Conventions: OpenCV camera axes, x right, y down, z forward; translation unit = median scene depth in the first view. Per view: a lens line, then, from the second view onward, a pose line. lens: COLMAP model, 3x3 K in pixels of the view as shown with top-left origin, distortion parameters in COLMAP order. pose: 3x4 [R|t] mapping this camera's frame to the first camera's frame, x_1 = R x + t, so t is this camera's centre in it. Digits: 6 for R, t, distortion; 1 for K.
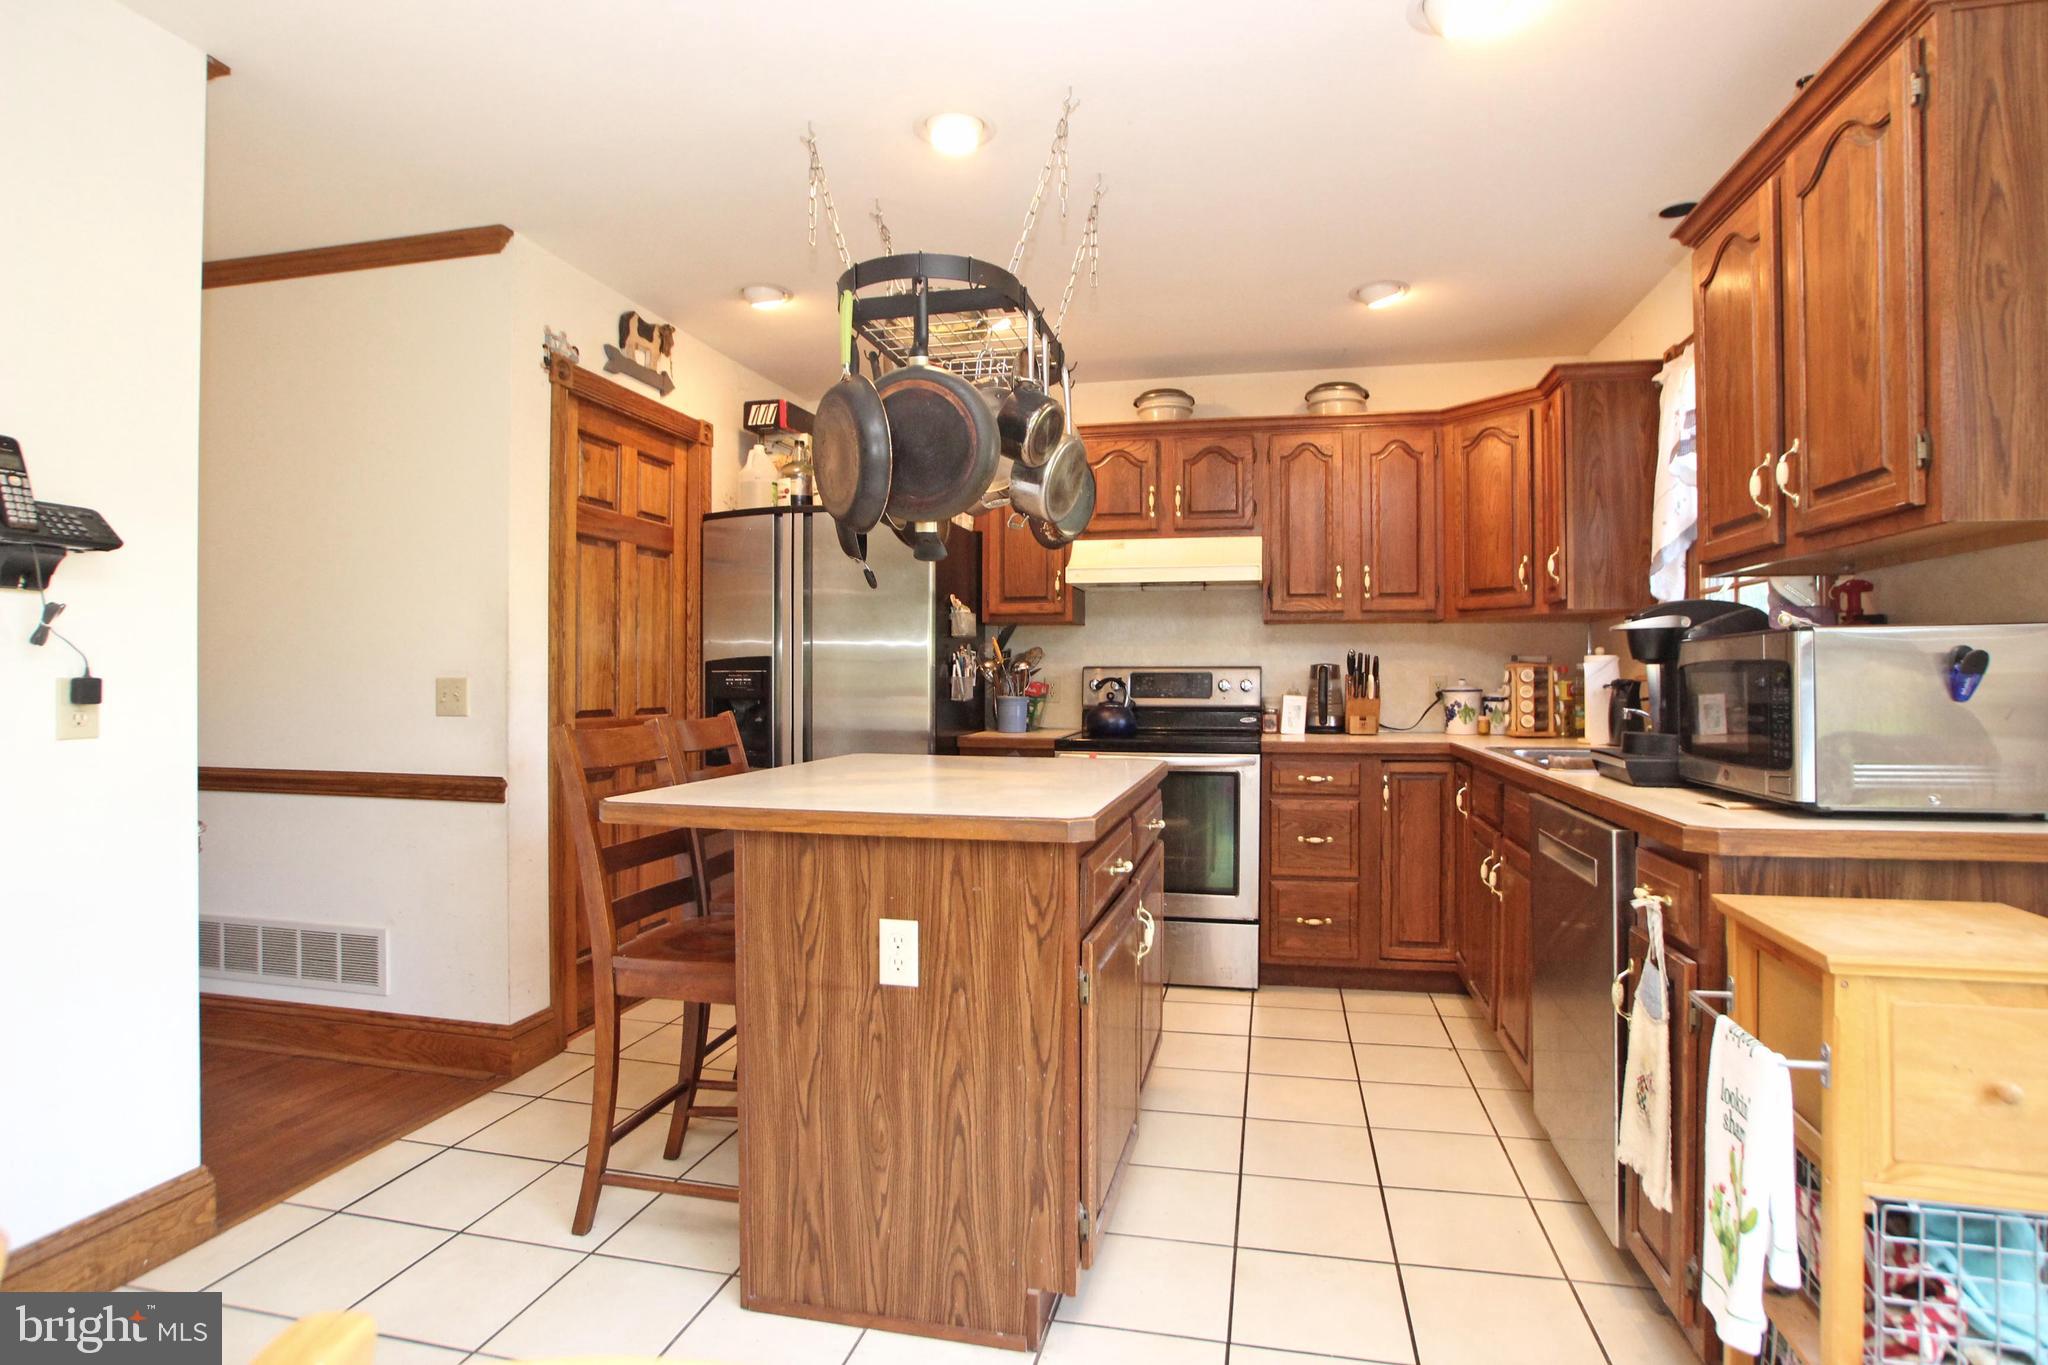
lens RADIAL K [[1042.9, 0, 1039.1], [0, 1042.9, 675.9], [0, 0, 1]] dist [-0.067815, 0.026216]
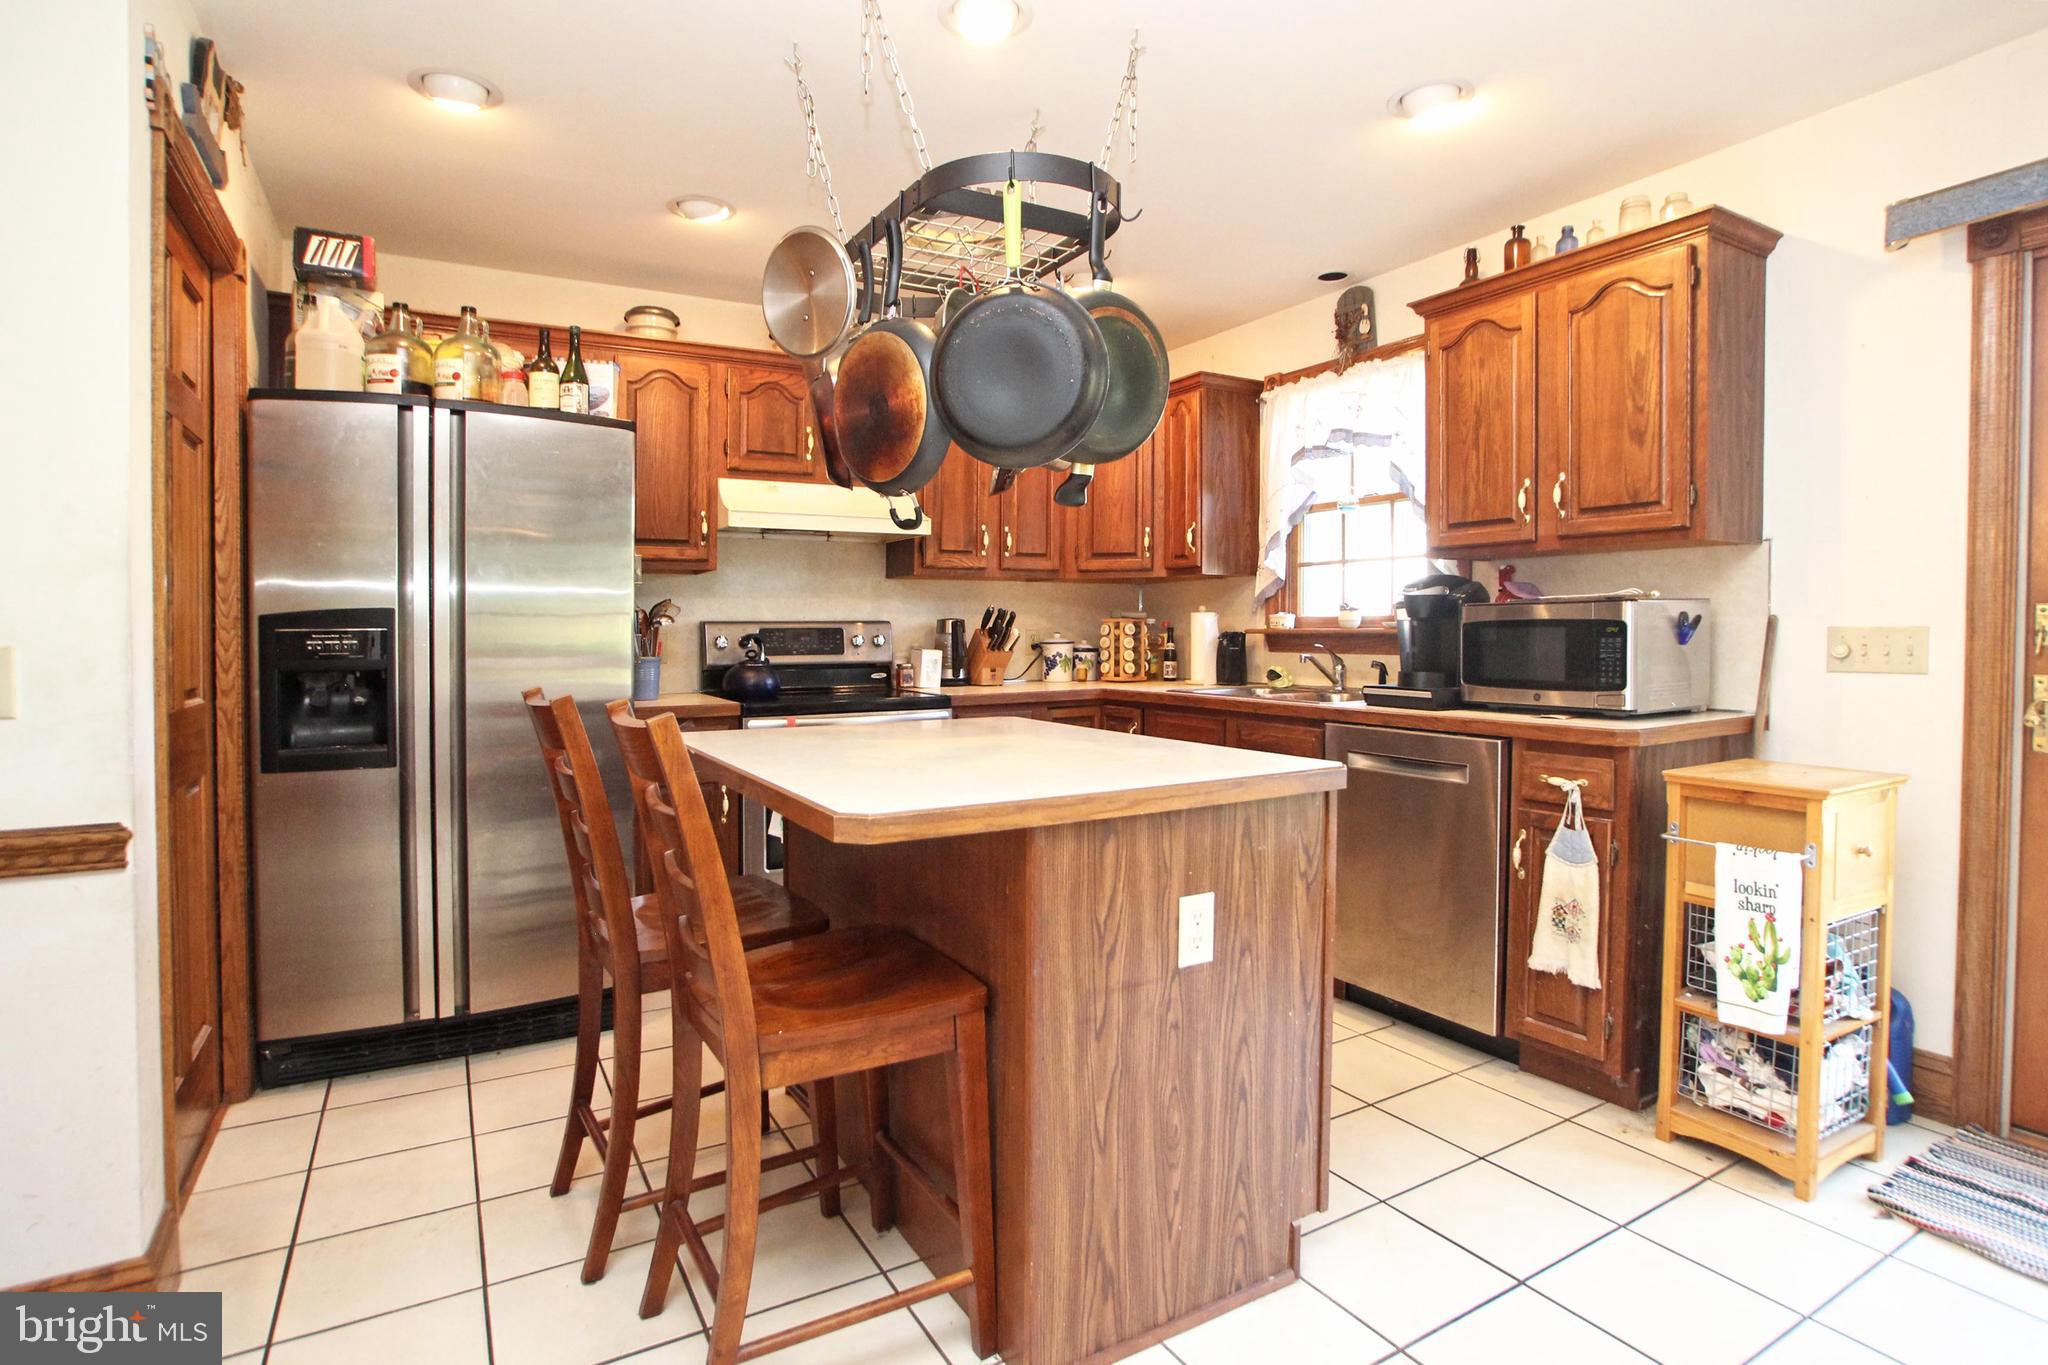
lens RADIAL K [[1042.9, 0, 1052.1], [0, 1042.9, 657.9], [0, 0, 1]] dist [-0.067815, 0.026216]
pose [[0.721421, -0.024962, 0.692047, -0.847602], [0.005560, 0.999527, 0.030256, -0.007573], [-0.692475, -0.017980, 0.721218, 0.406911]]
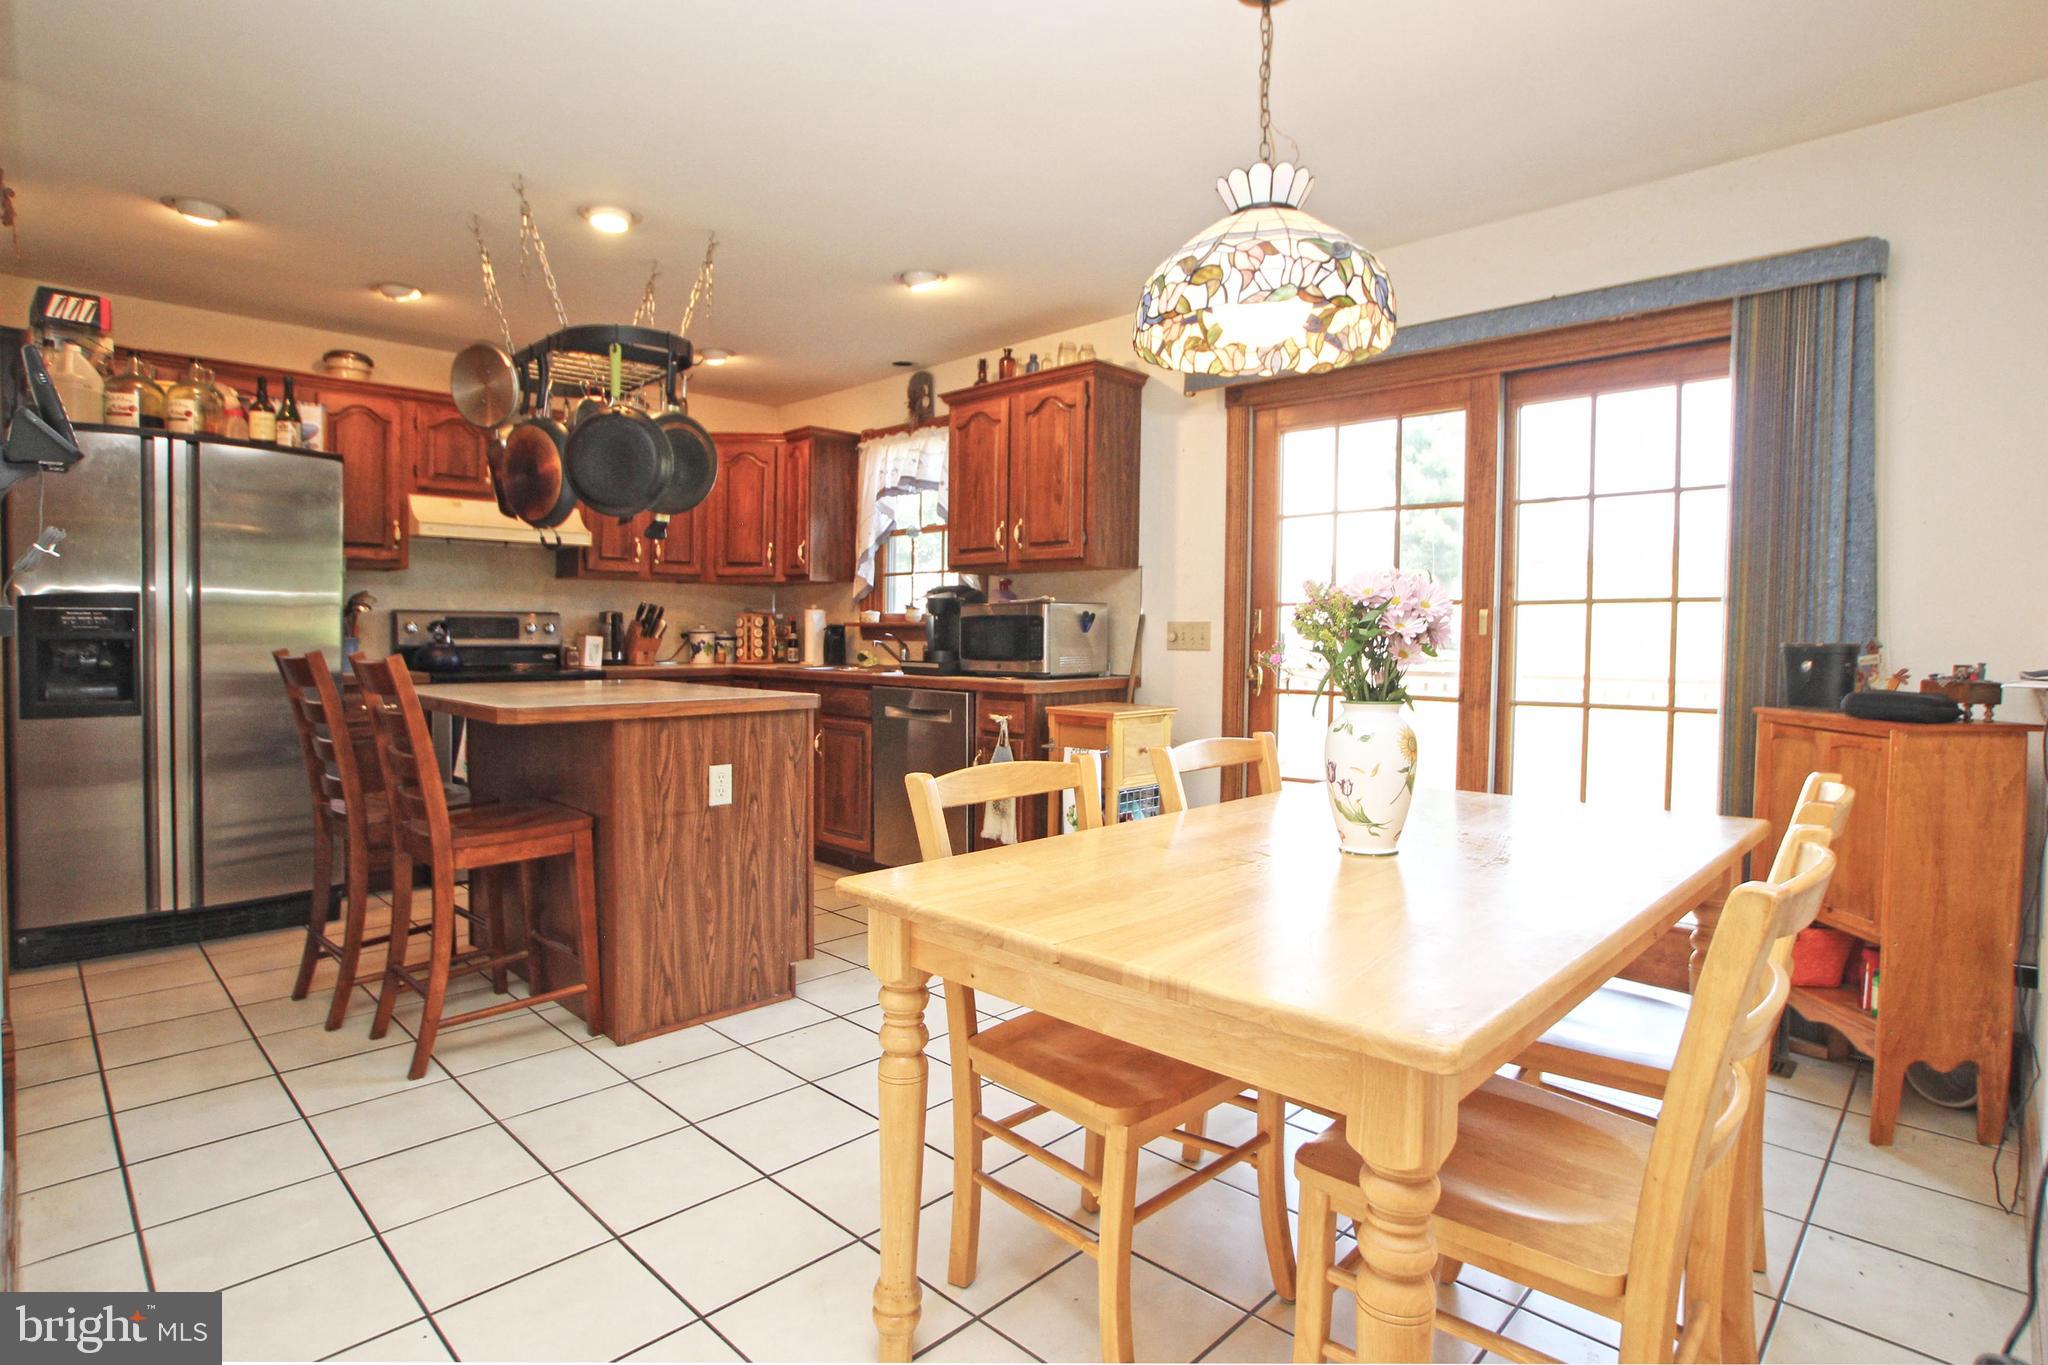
lens RADIAL K [[1042.9, 0, 1038.5], [0, 1042.9, 679.3], [0, 0, 1]] dist [-0.067815, 0.026216]
pose [[0.520434, -0.036065, 0.853140, -1.235150], [-0.008336, 0.998845, 0.047310, 0.016989], [-0.853861, -0.031734, 0.519533, -0.272946]]
